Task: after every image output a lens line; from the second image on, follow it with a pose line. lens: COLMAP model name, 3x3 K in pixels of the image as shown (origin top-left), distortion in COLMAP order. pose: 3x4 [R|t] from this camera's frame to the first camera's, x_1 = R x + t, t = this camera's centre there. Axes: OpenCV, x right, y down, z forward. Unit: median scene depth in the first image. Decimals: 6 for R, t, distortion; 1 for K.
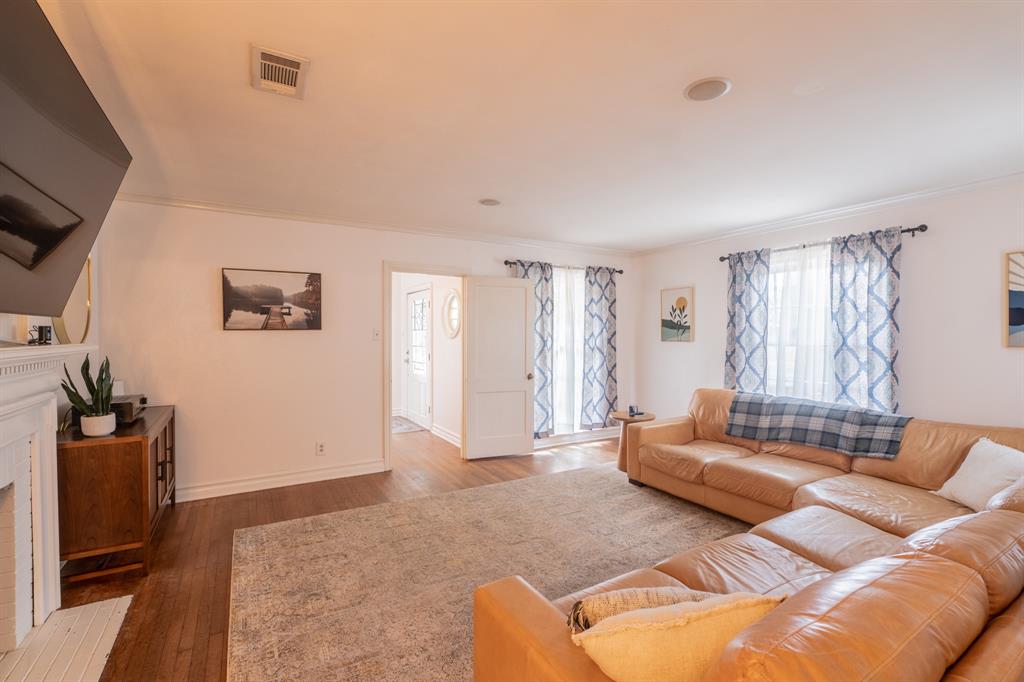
lens RADIAL K [[467.4, 0, 509.9], [0, 467.4, 344.6], [0, 0, 1]] dist [-0.004780, 0.002156]
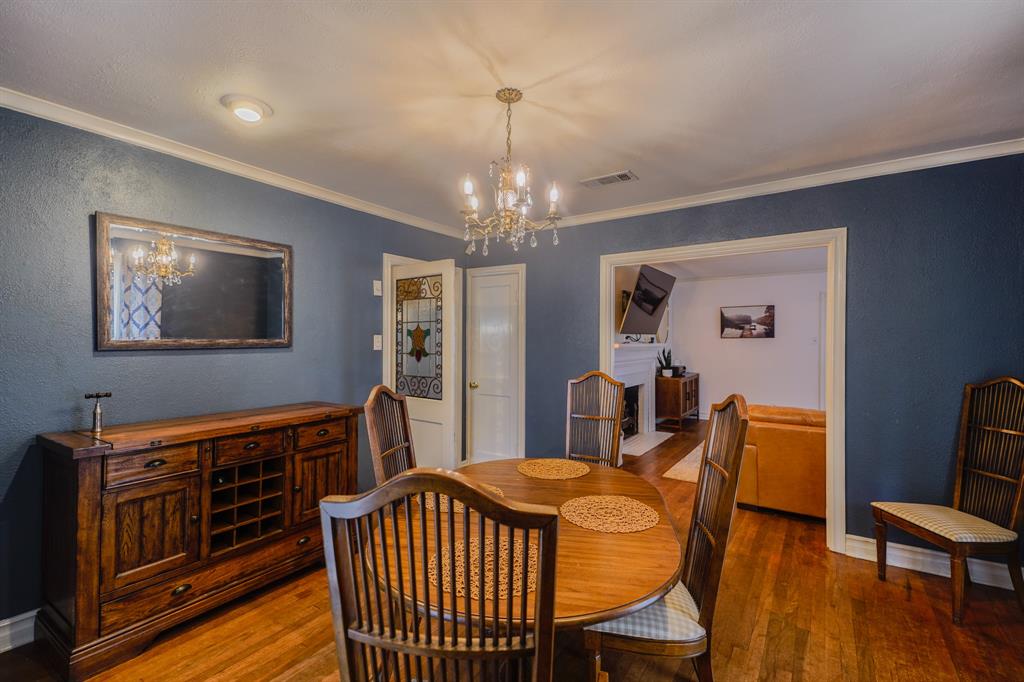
lens RADIAL K [[467.4, 0, 509.5], [0, 467.4, 341.8], [0, 0, 1]] dist [-0.004780, 0.002156]
pose [[0.450012, 0.004336, -0.893012, 0.775512], [-0.022986, 0.999713, -0.006730, 0.018883], [0.892726, 0.023555, 0.449983, -0.719101]]
